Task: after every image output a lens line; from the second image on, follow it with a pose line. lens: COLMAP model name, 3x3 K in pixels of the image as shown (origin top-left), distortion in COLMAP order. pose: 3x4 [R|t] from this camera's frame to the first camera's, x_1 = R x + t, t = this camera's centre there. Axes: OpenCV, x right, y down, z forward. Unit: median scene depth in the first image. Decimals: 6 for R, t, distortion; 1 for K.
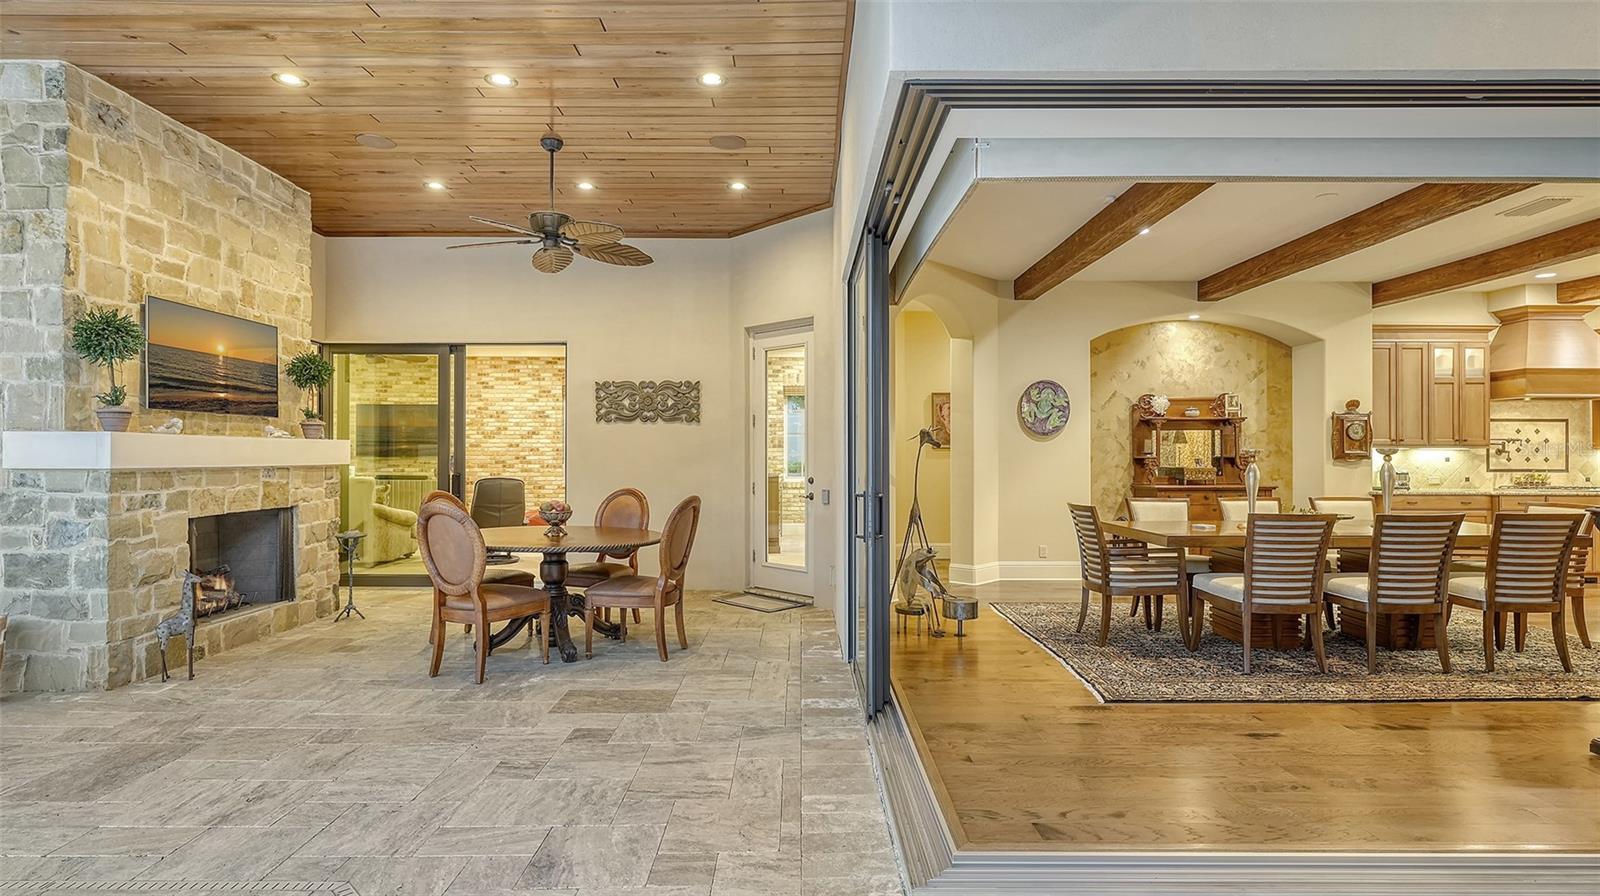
lens RADIAL K [[800.6, 0, 799.8], [0, 800.6, 454.8], [0, 0, 1]] dist [-0.001471, -0.000168]
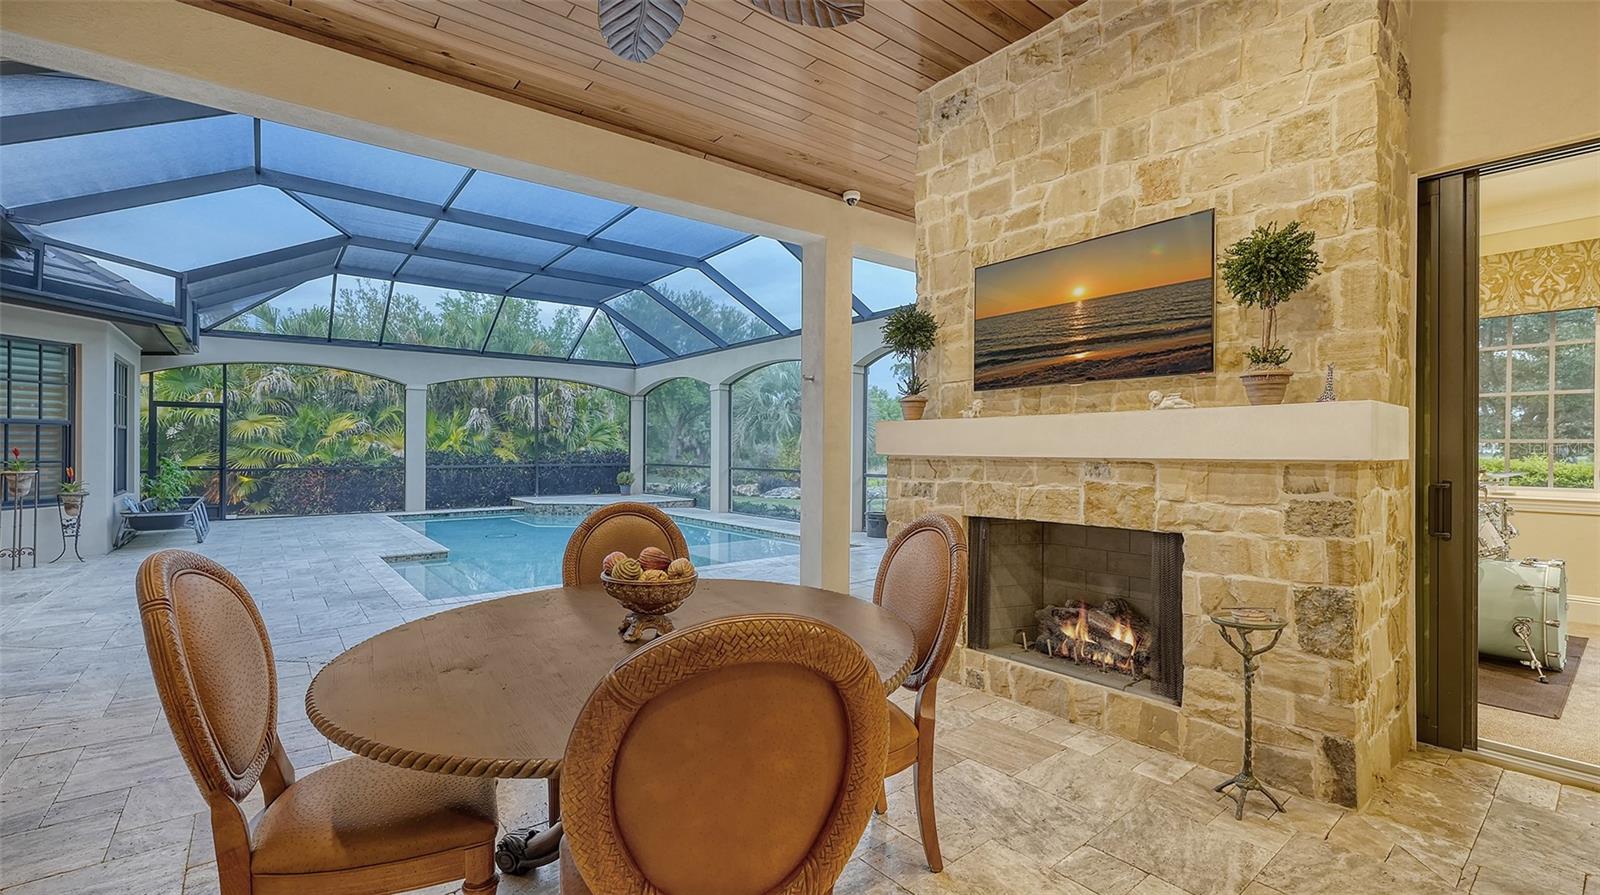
lens RADIAL K [[678.7, 0, 800.0], [0, 678.7, 447.5], [0, 0, 1]] dist [-0.002372, -0.000200]
pose [[-0.782841, -0.004289, -0.622207, -0.153216], [-0.002240, 0.999989, -0.004074, 0.008794], [0.622218, -0.001796, -0.782842, 1.303377]]
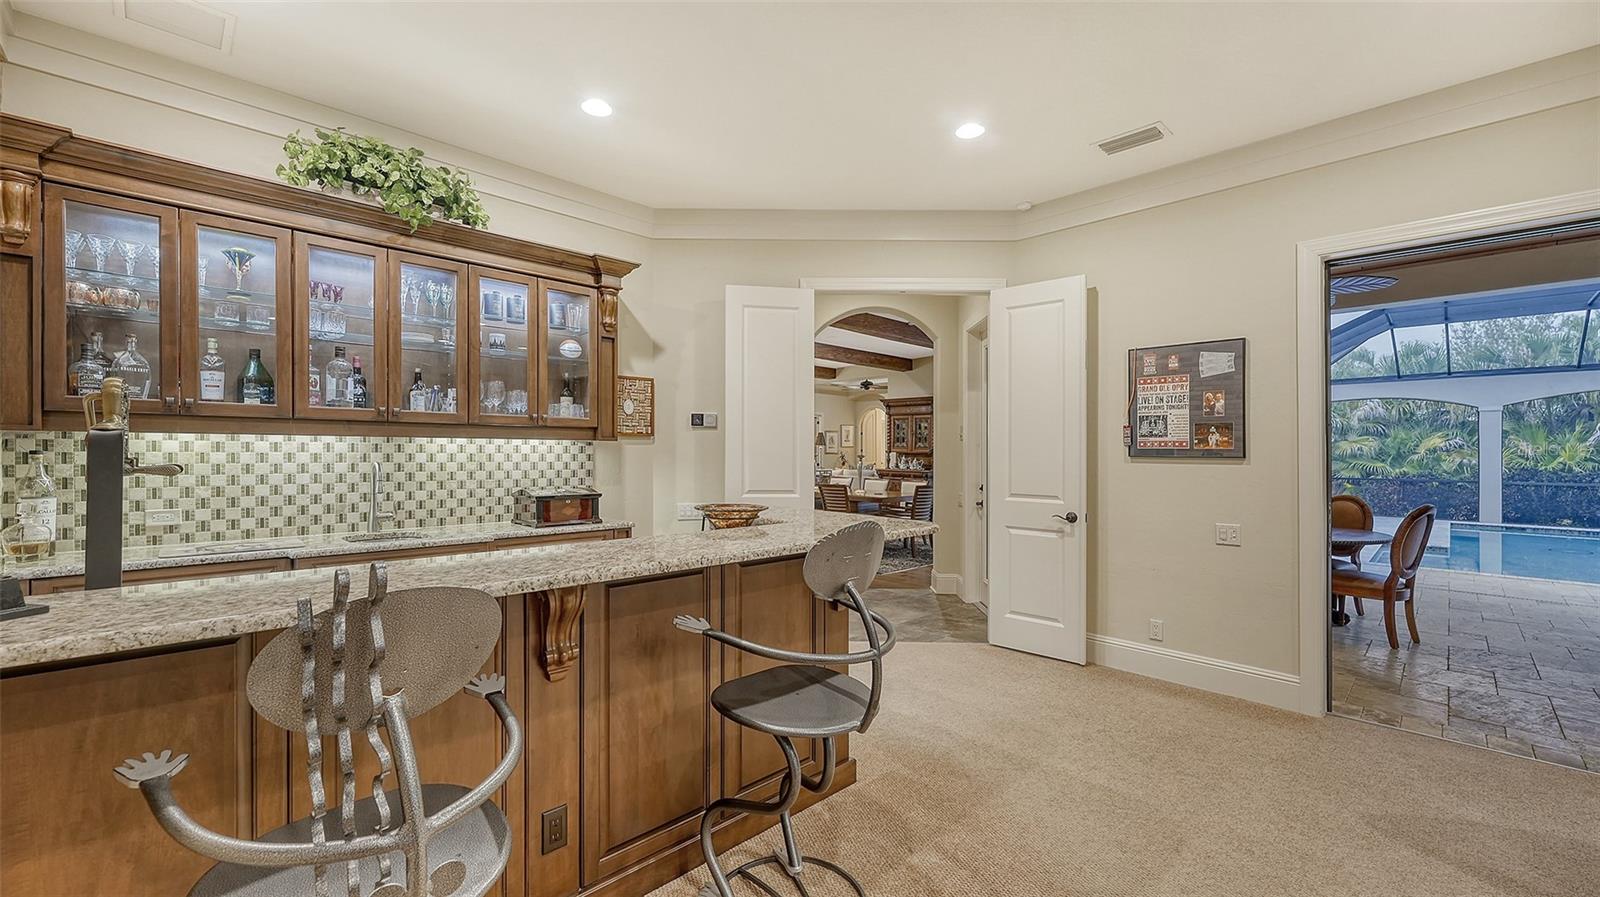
lens RADIAL K [[636.6, 0, 800.0], [0, 636.6, 448.5], [0, 0, 1]] dist [0.001669, 0.000191]
pose [[-0.699574, -0.004933, 0.714543, -0.477905], [-0.012866, 0.999901, -0.005694, -0.010073], [-0.714445, -0.013176, -0.699568, 2.192622]]
